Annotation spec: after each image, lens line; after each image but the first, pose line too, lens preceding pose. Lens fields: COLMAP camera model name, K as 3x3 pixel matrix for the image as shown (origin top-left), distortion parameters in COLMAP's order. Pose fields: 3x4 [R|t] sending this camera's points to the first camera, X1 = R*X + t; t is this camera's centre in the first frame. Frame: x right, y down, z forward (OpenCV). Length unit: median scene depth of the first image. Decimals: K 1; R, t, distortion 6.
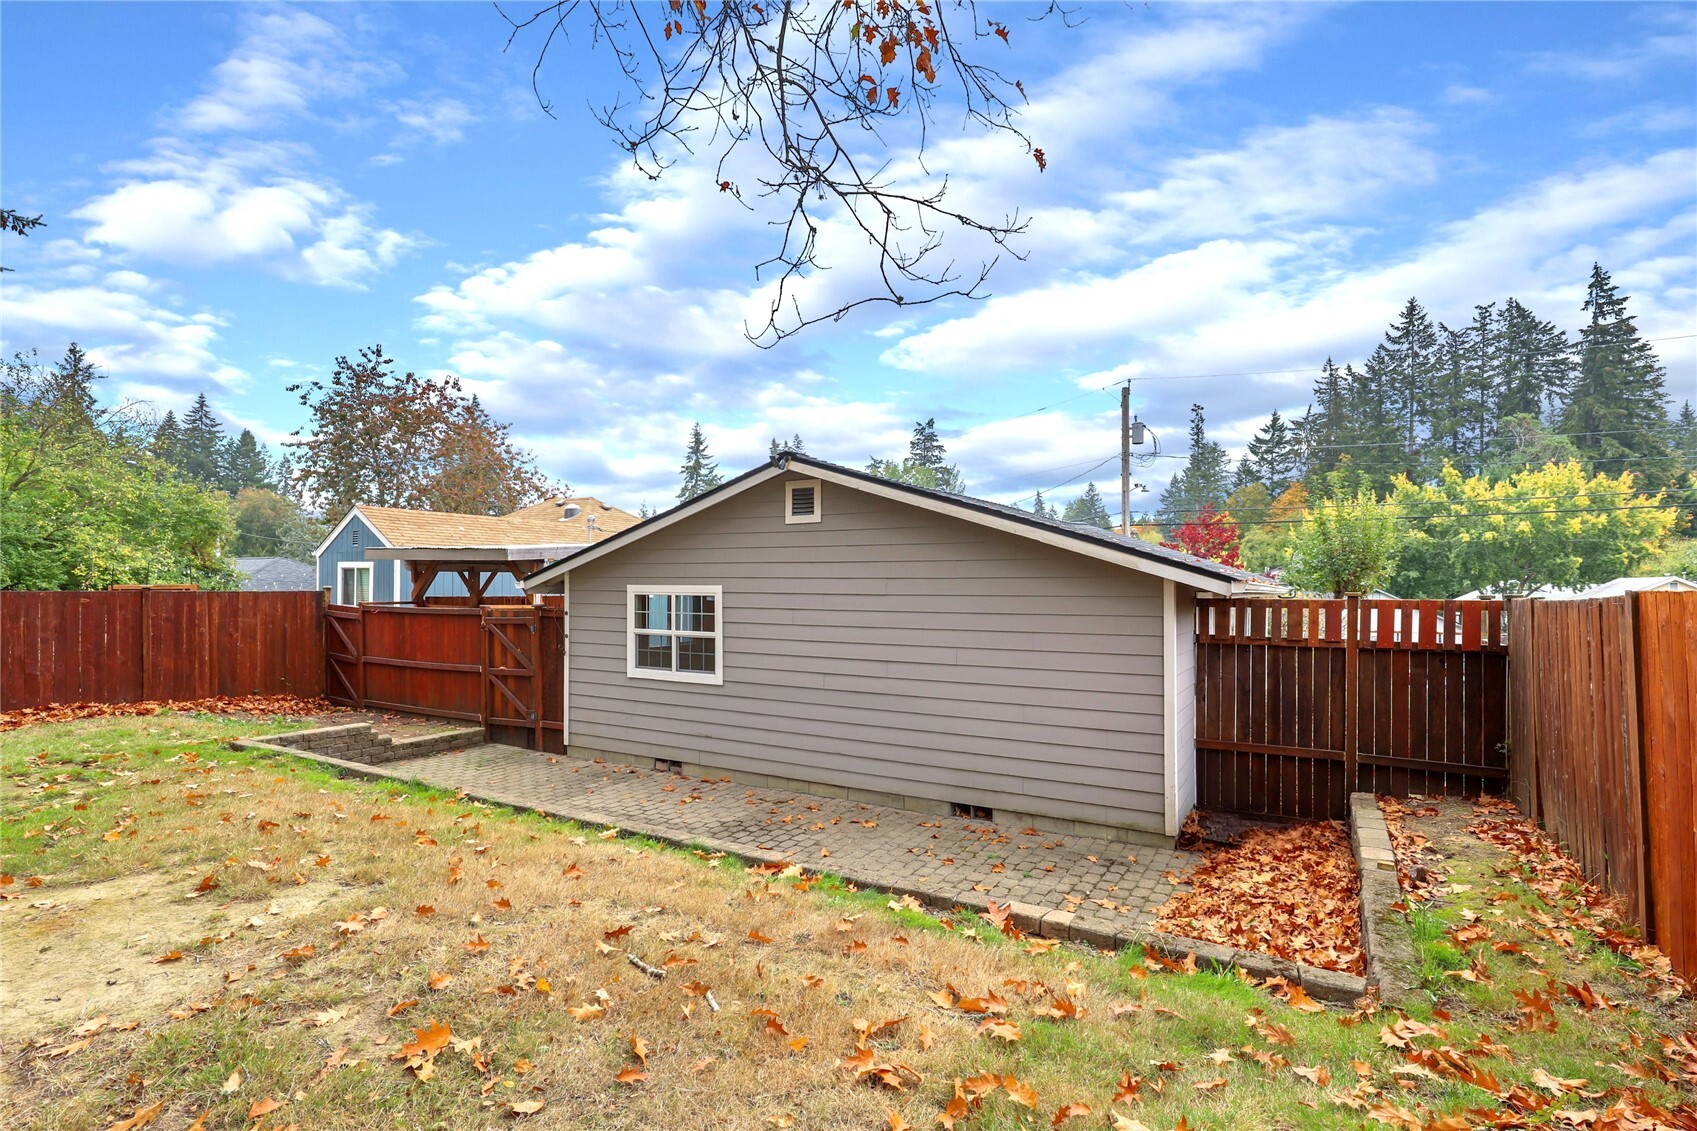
lens RADIAL K [[794.0, 0, 854.6], [0, 794.0, 542.1], [0, 0, 1]] dist [-0.015778, 0.006701]
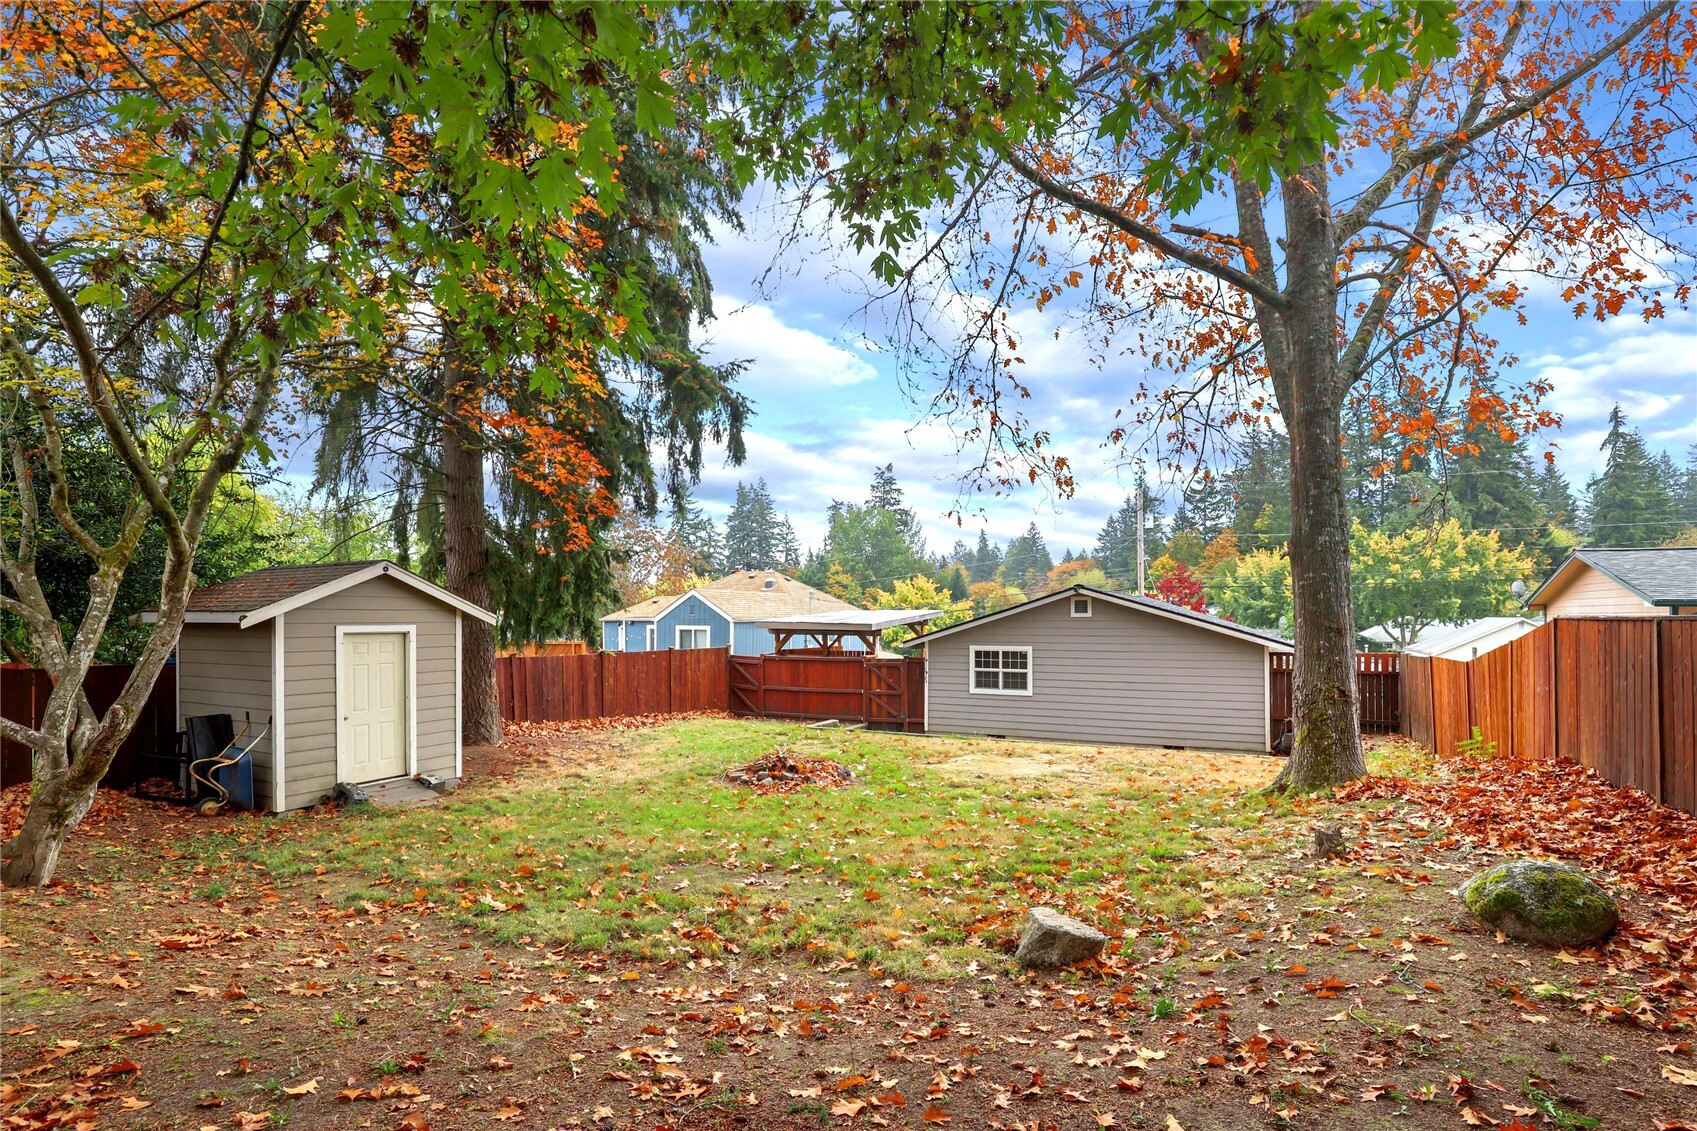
lens RADIAL K [[788.6, 0, 848.5], [0, 788.6, 565.5], [0, 0, 1]] dist [-0.003448, -0.000942]
pose [[0.997103, -0.001707, 0.076038, -0.127953], [0.002591, 0.999930, -0.011534, -0.021058], [-0.076013, 0.011698, 0.997038, -0.158124]]
